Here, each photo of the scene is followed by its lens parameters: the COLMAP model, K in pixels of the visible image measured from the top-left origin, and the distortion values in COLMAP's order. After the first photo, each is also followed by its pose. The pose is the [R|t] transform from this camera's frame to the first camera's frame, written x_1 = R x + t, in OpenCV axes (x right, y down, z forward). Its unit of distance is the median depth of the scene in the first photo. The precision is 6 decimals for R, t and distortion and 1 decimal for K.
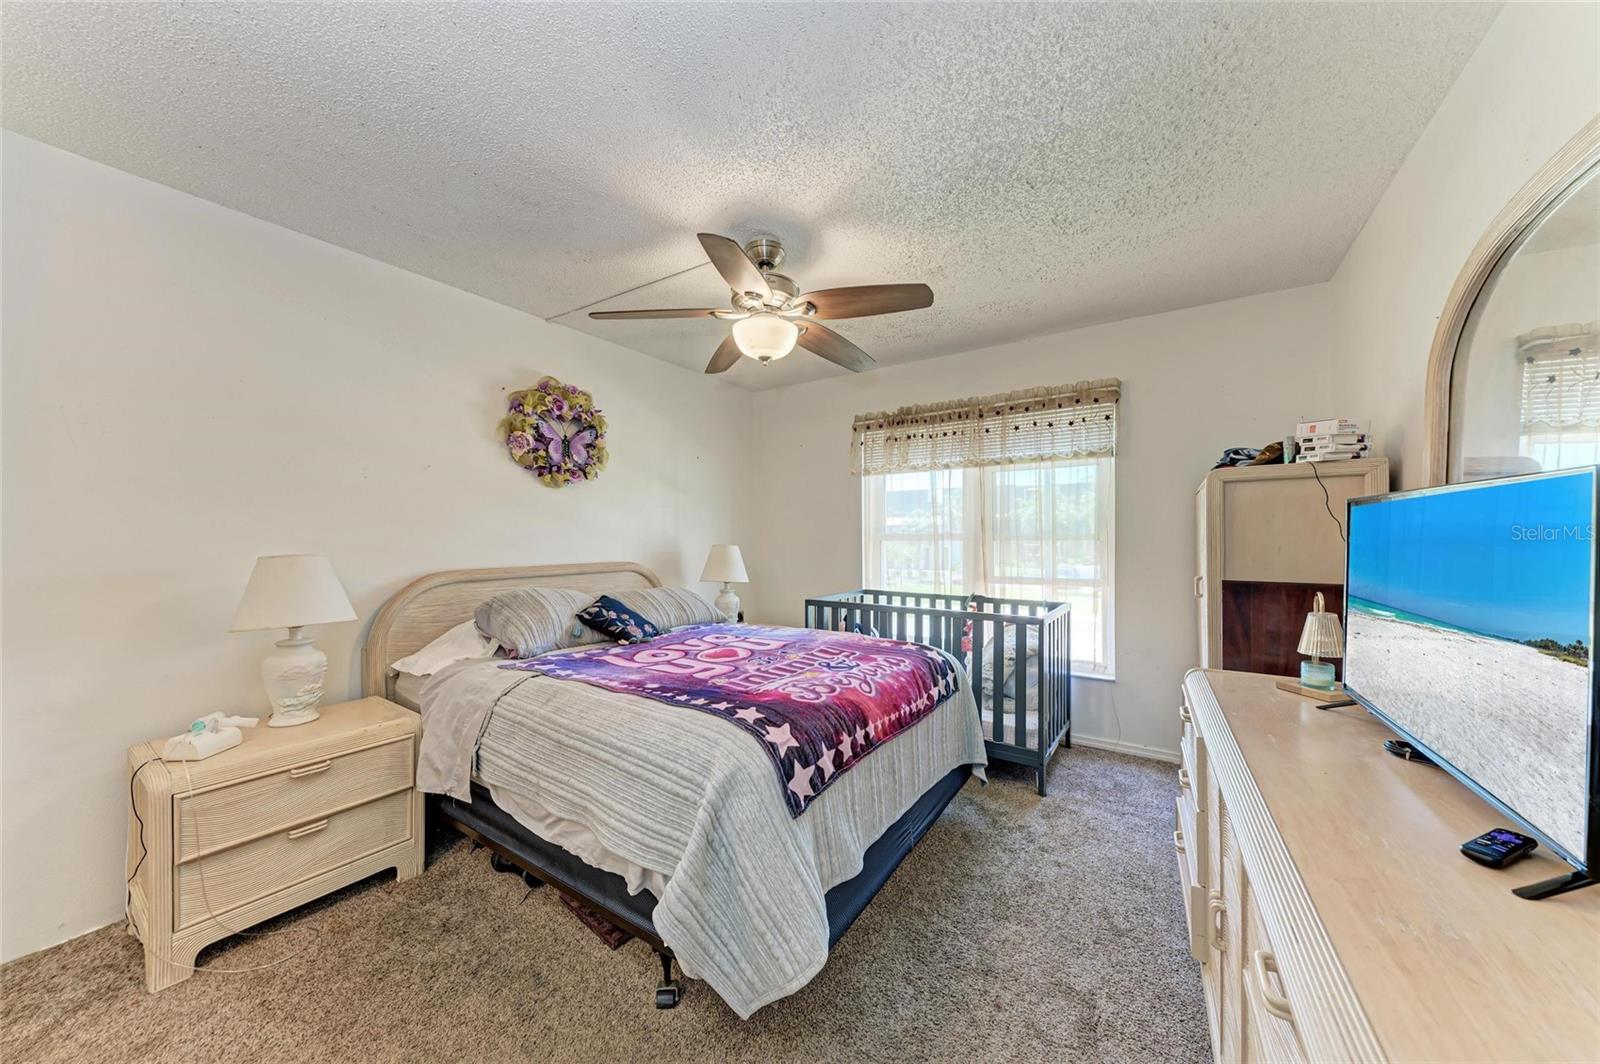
lens RADIAL K [[545.0, 0, 804.0], [0, 545.0, 538.3], [0, 0, 1]] dist [0.006219, -0.001359]
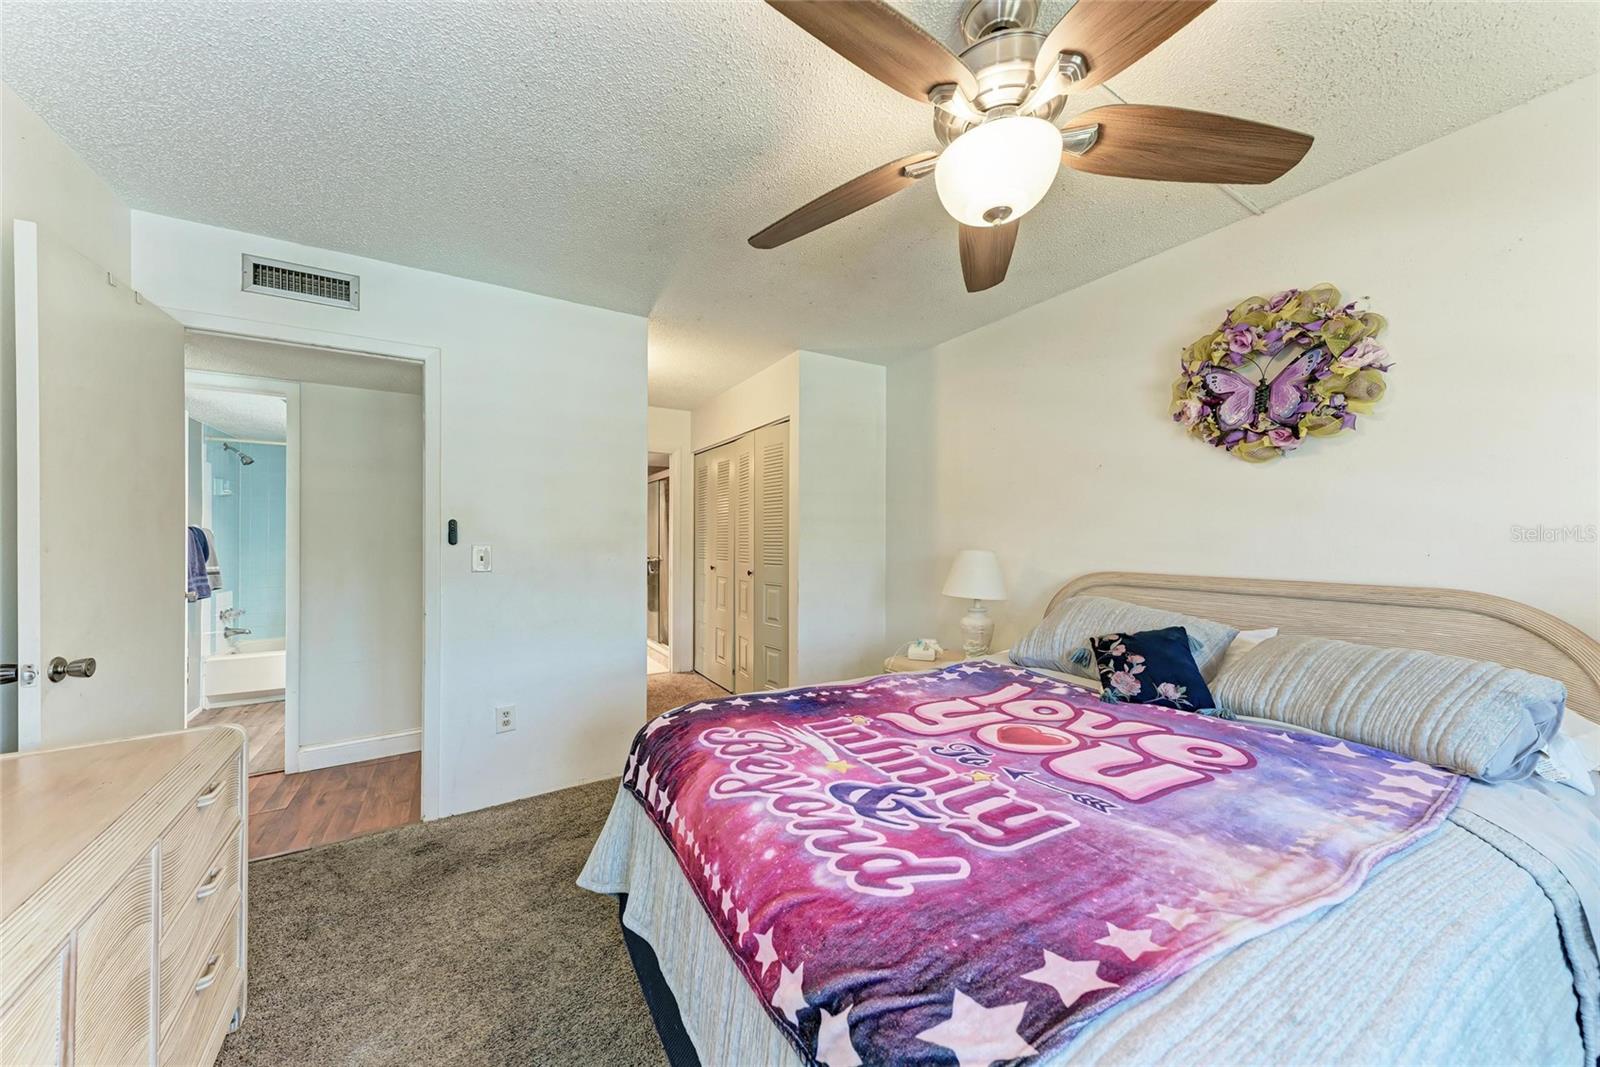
lens RADIAL K [[545.0, 0, 803.9], [0, 545.0, 535.1], [0, 0, 1]] dist [0.006219, -0.001359]
pose [[-0.407558, -0.000745, -0.913179, 0.554807], [-0.000680, 1.000000, -0.000512, -0.006232], [0.913179, 0.000412, -0.407558, 1.151669]]
